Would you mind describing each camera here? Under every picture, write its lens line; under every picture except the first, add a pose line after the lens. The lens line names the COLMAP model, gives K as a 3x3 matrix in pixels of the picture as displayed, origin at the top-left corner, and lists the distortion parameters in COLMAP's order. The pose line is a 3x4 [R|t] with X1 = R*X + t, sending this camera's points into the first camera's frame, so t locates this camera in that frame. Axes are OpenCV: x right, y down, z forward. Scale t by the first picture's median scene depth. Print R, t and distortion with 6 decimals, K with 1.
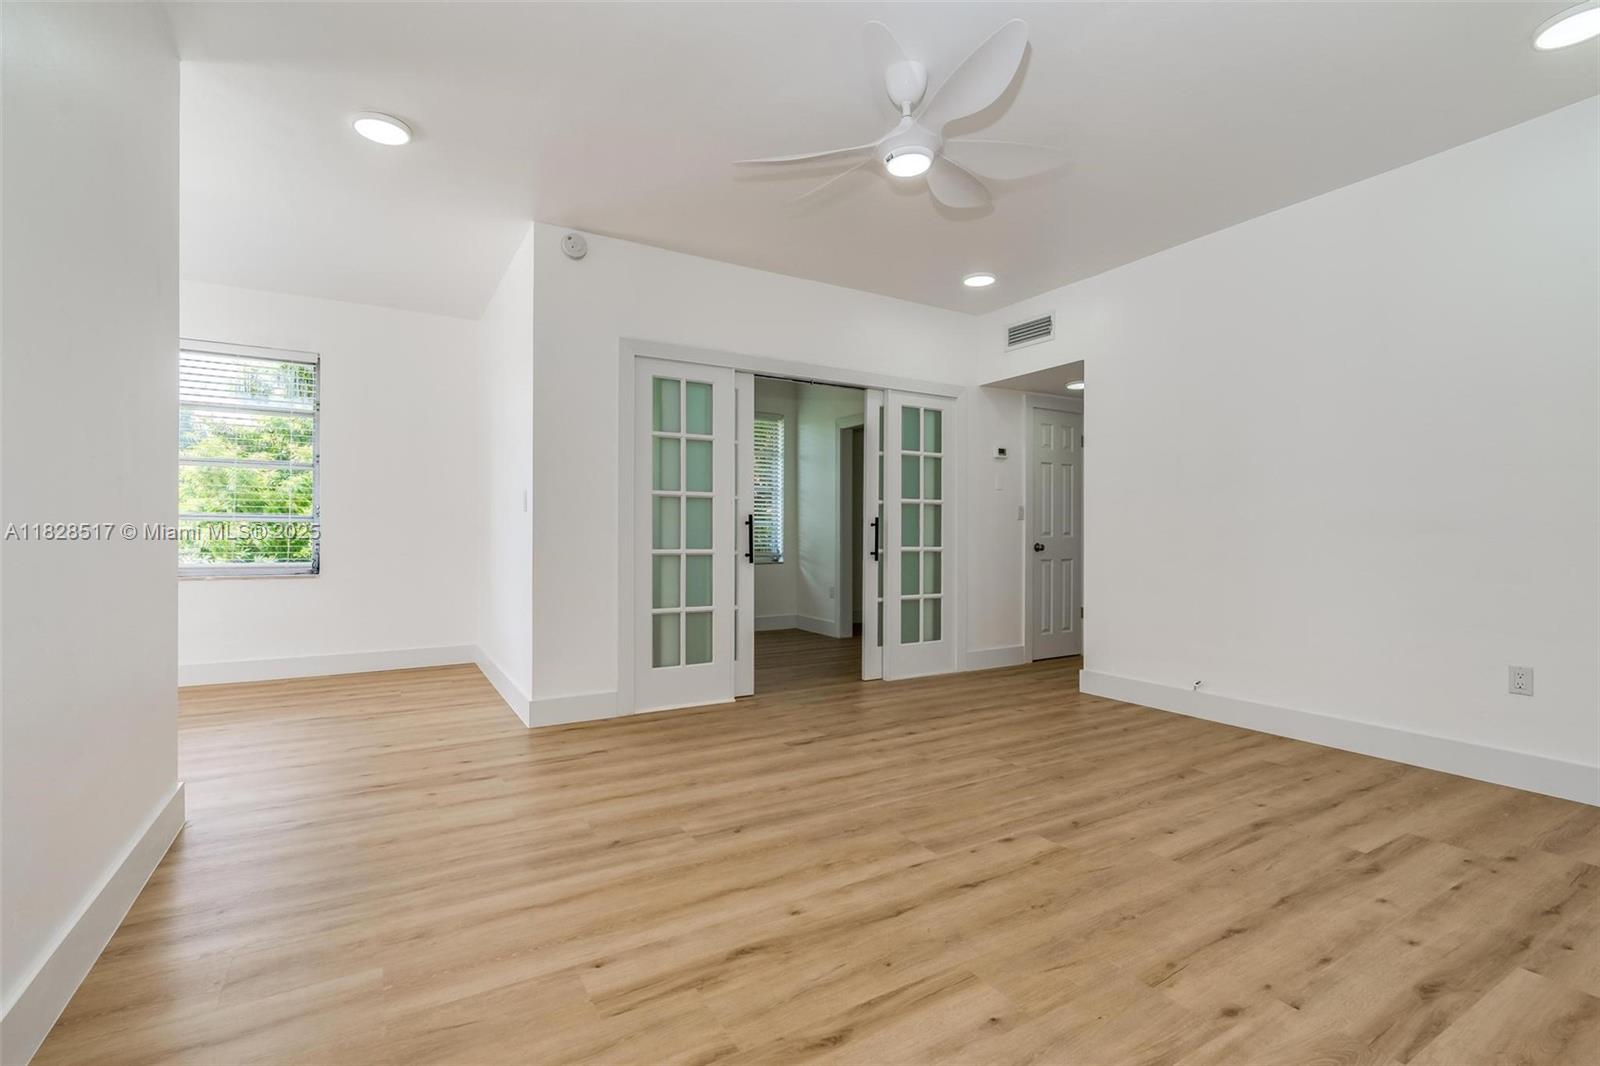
lens RADIAL K [[727.8, 0, 805.3], [0, 727.8, 530.7], [0, 0, 1]] dist [-0.004192, -0.000326]
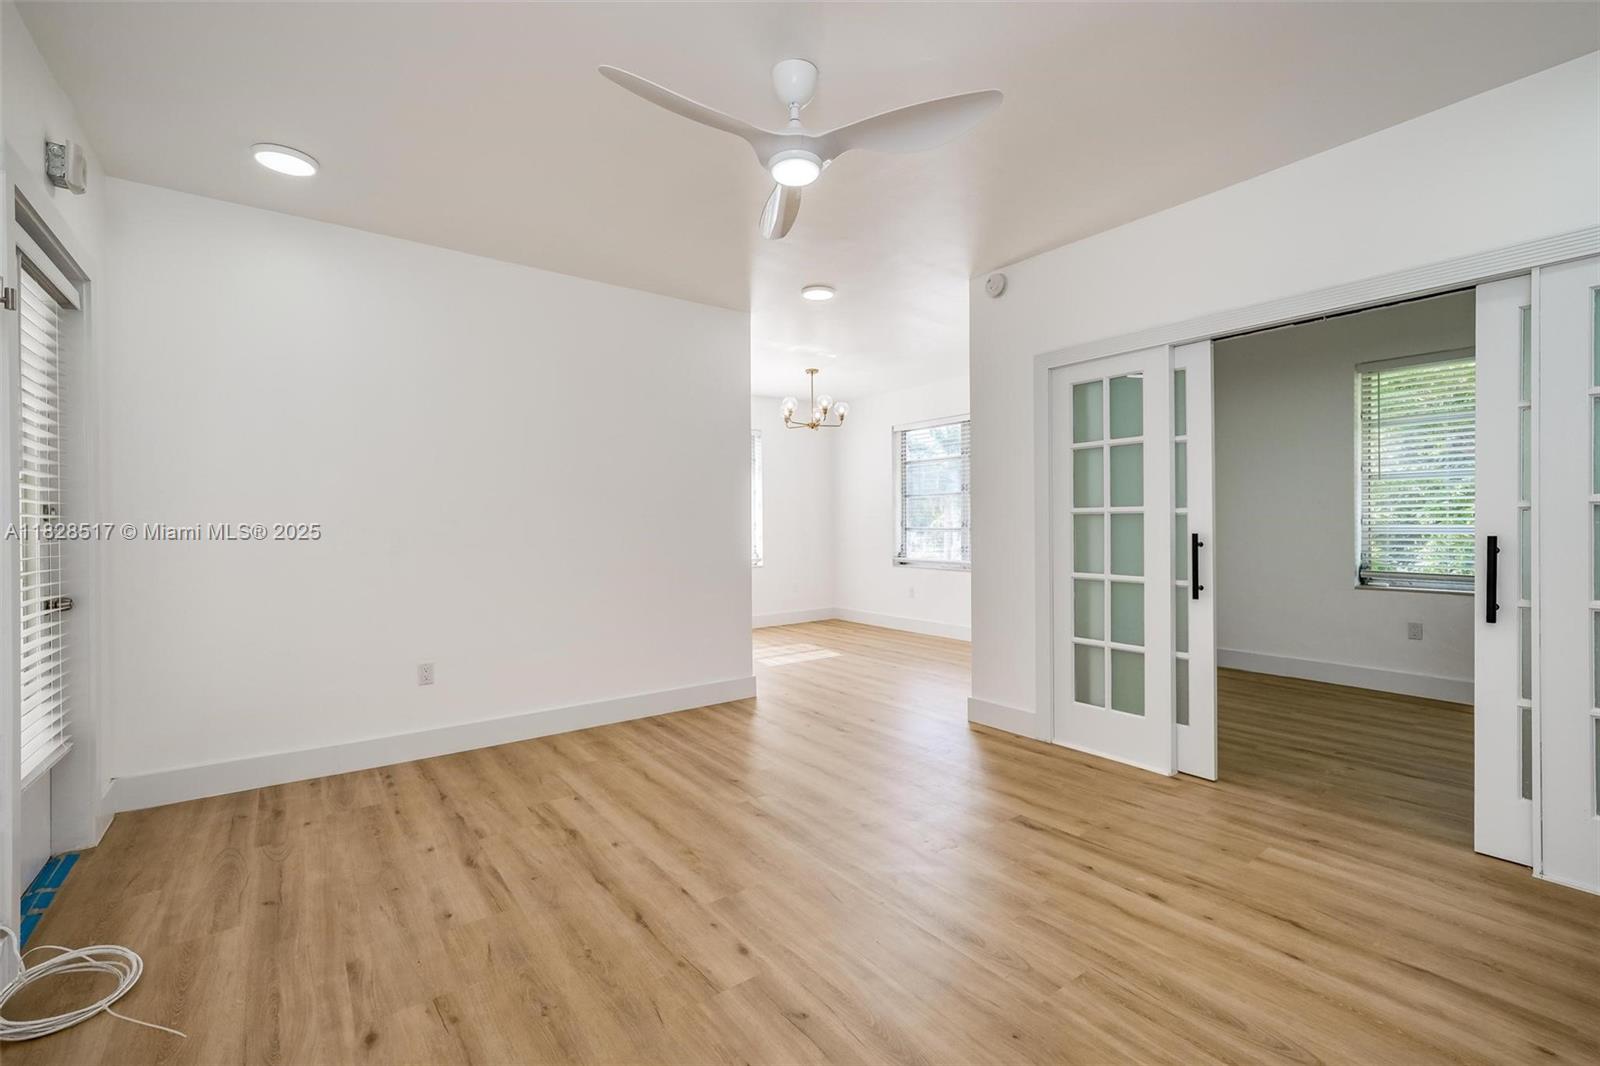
lens RADIAL K [[686.5, 0, 801.8], [0, 686.5, 526.5], [0, 0, 1]] dist [-0.002894, 0.000391]
pose [[0.100735, -0.001615, -0.994912, 0.842060], [0.012978, 0.999916, -0.000309, -0.050207], [0.994829, -0.012881, 0.100747, 0.777723]]
